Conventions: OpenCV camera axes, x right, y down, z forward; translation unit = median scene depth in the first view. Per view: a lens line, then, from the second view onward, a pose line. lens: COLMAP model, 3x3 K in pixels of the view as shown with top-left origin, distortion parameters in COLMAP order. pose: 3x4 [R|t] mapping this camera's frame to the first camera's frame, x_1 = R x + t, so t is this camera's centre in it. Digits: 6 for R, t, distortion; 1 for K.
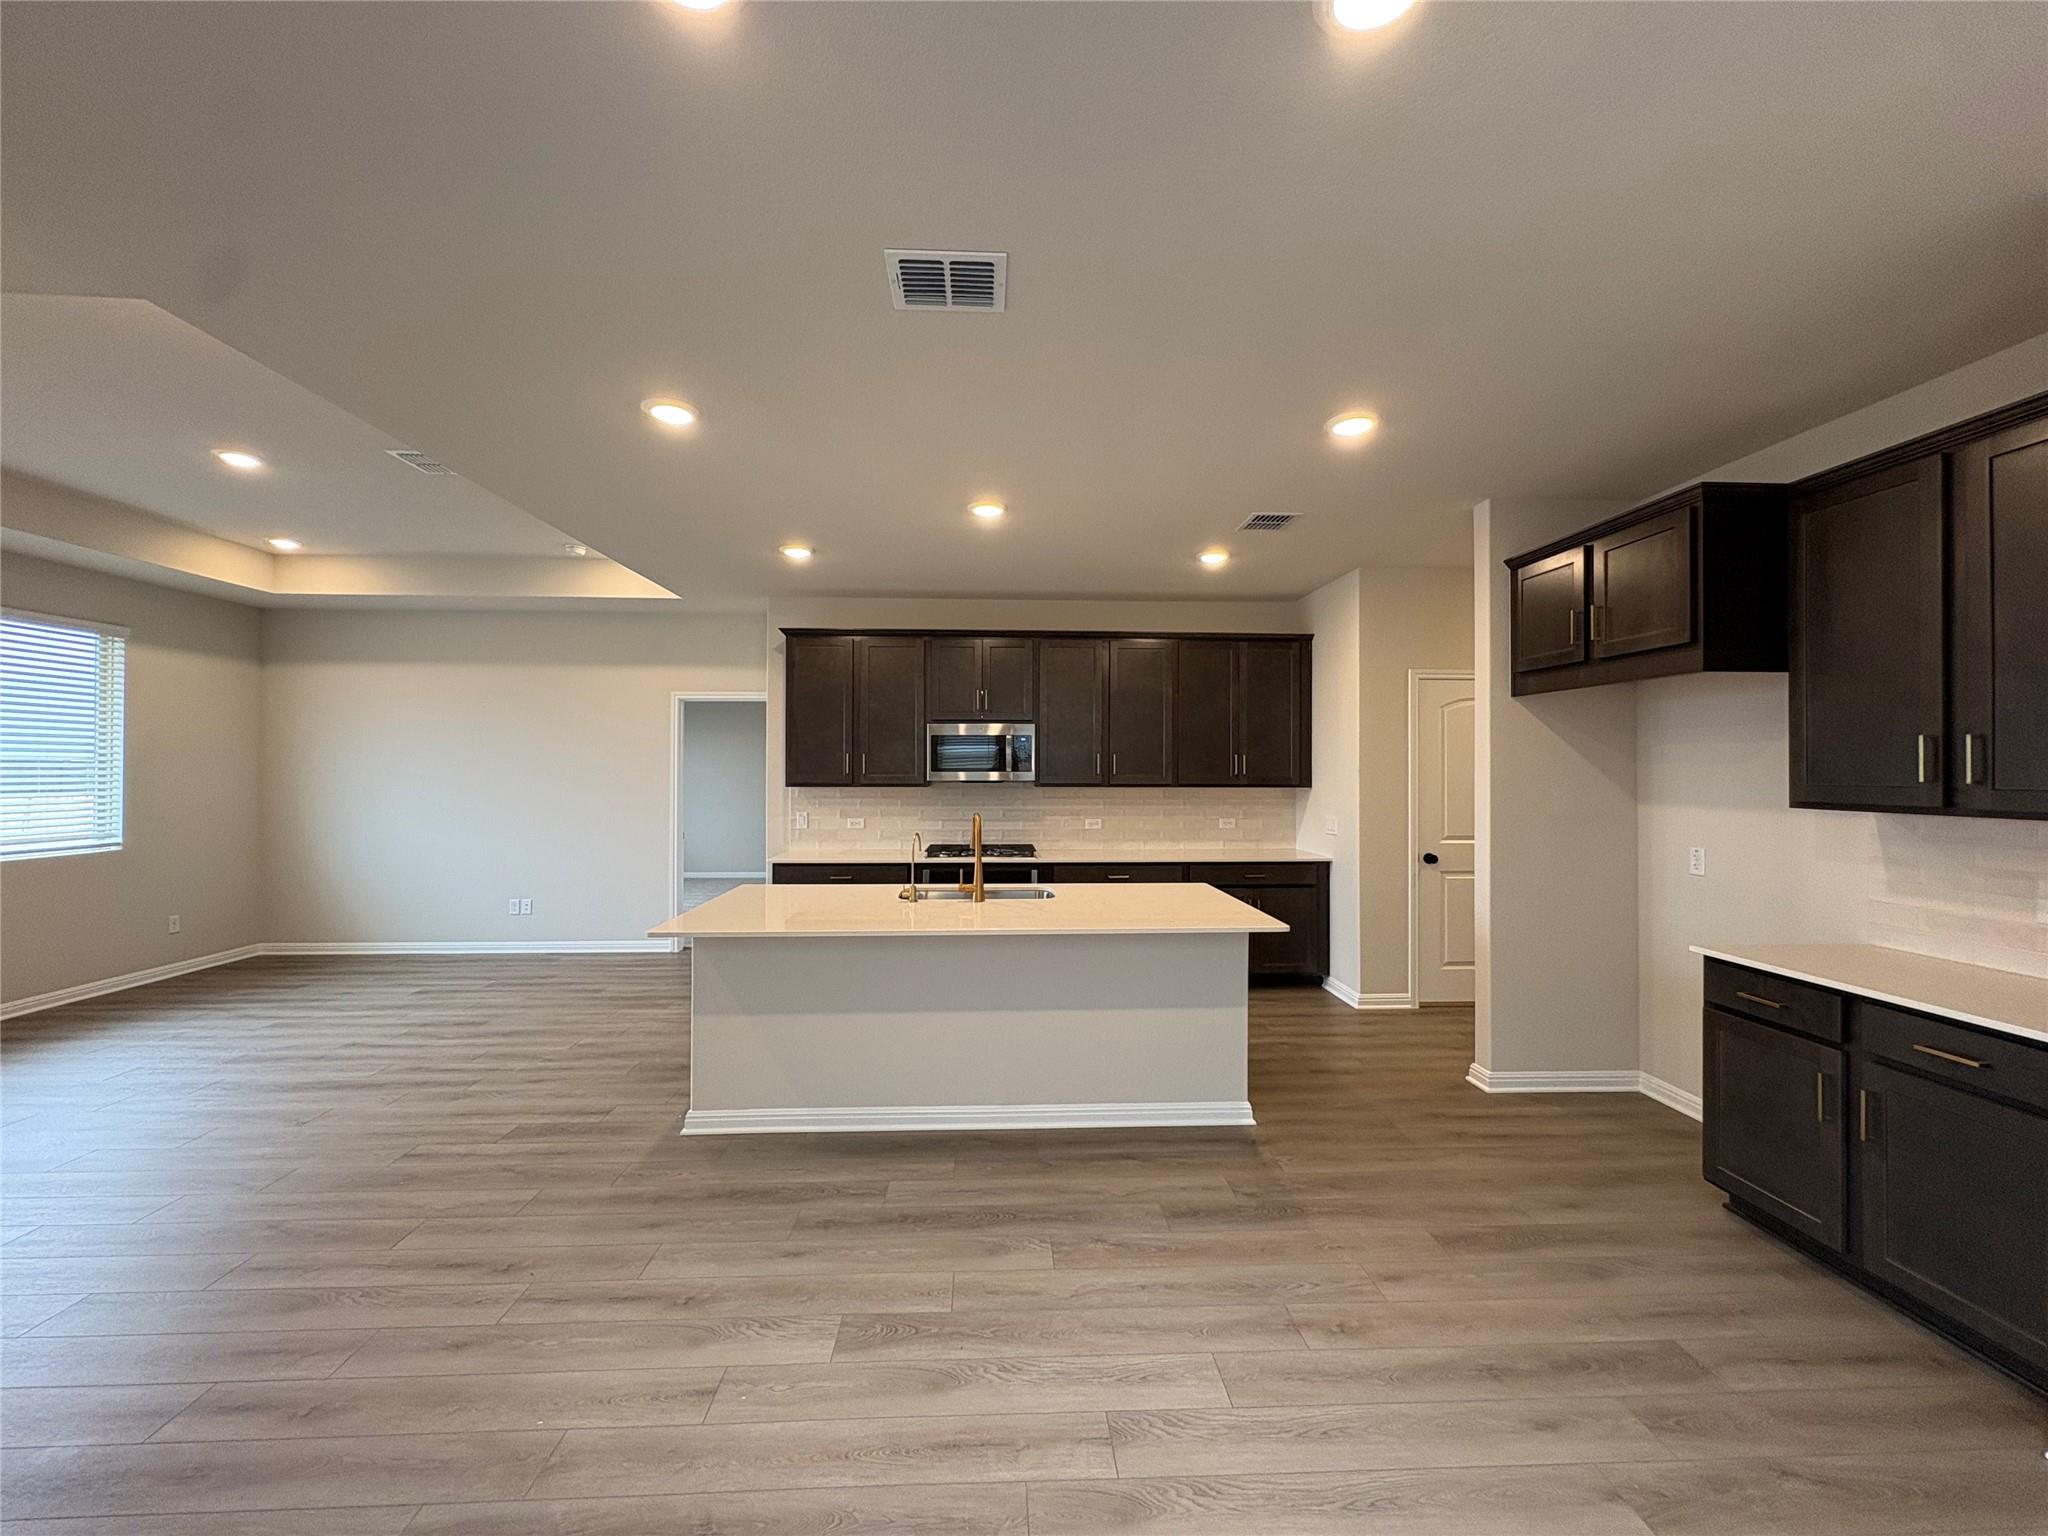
lens RADIAL K [[814.8, 0, 1021.8], [0, 814.8, 769.1], [0, 0, 1]] dist [-0.002265, 0.000440]
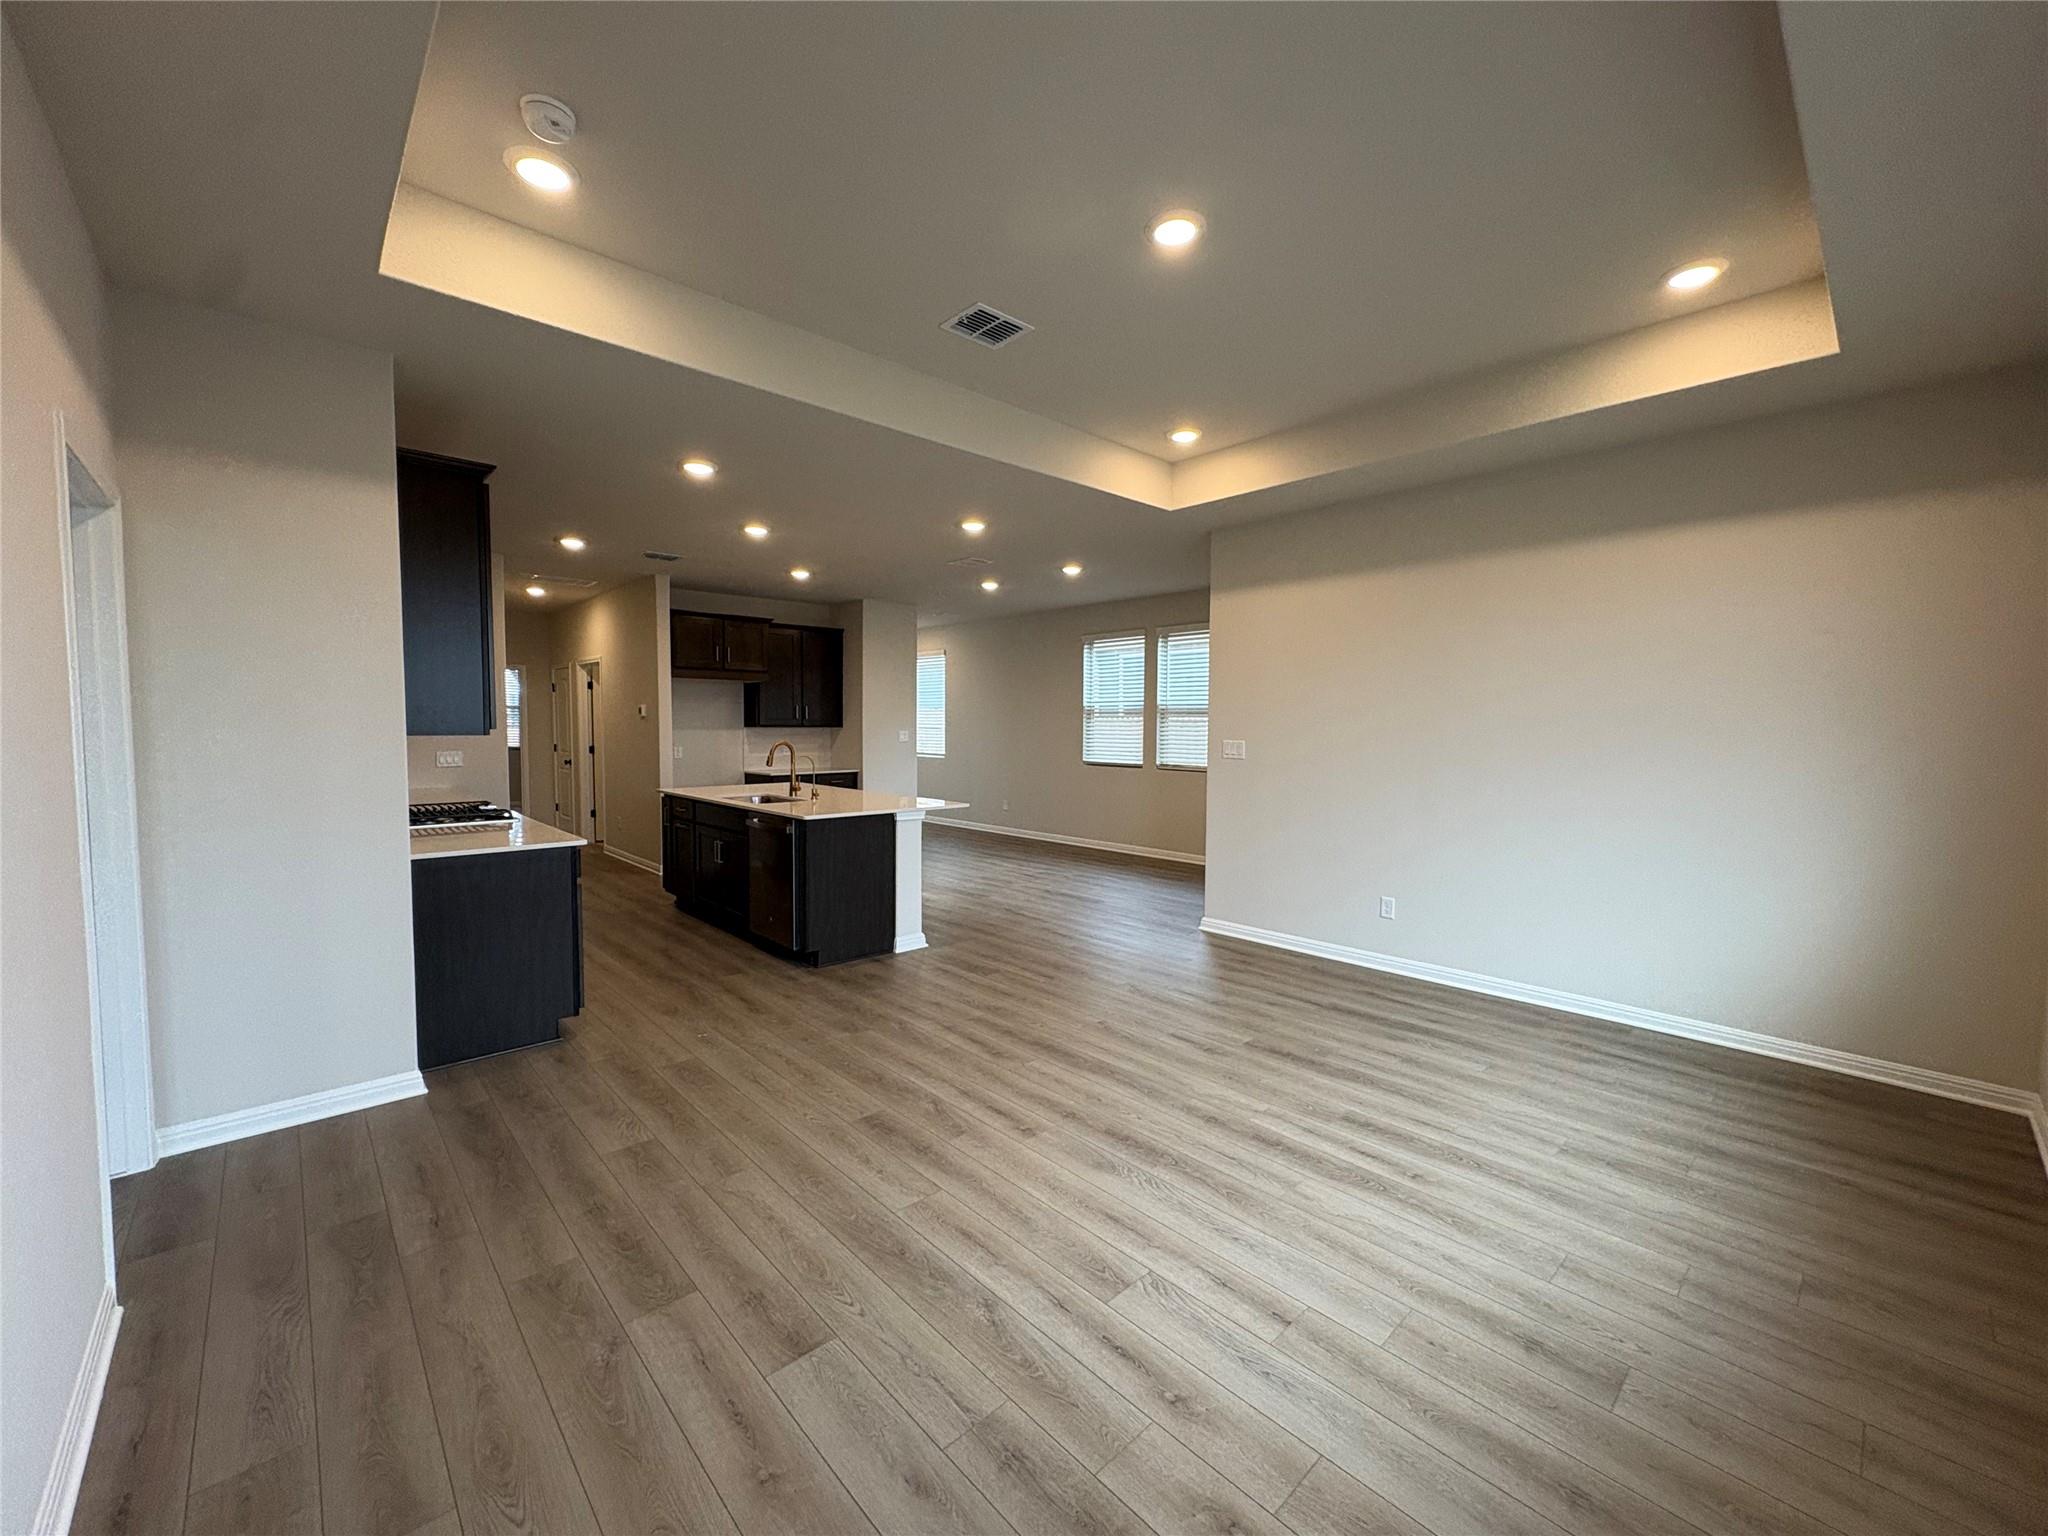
lens RADIAL K [[814.8, 0, 1013.5], [0, 814.8, 758.8], [0, 0, 1]] dist [-0.002265, 0.000440]
pose [[-0.639493, -0.042933, 0.767597, -1.512404], [-0.008901, 0.998786, 0.048449, 0.007290], [-0.768745, 0.024151, -0.639099, 1.645562]]
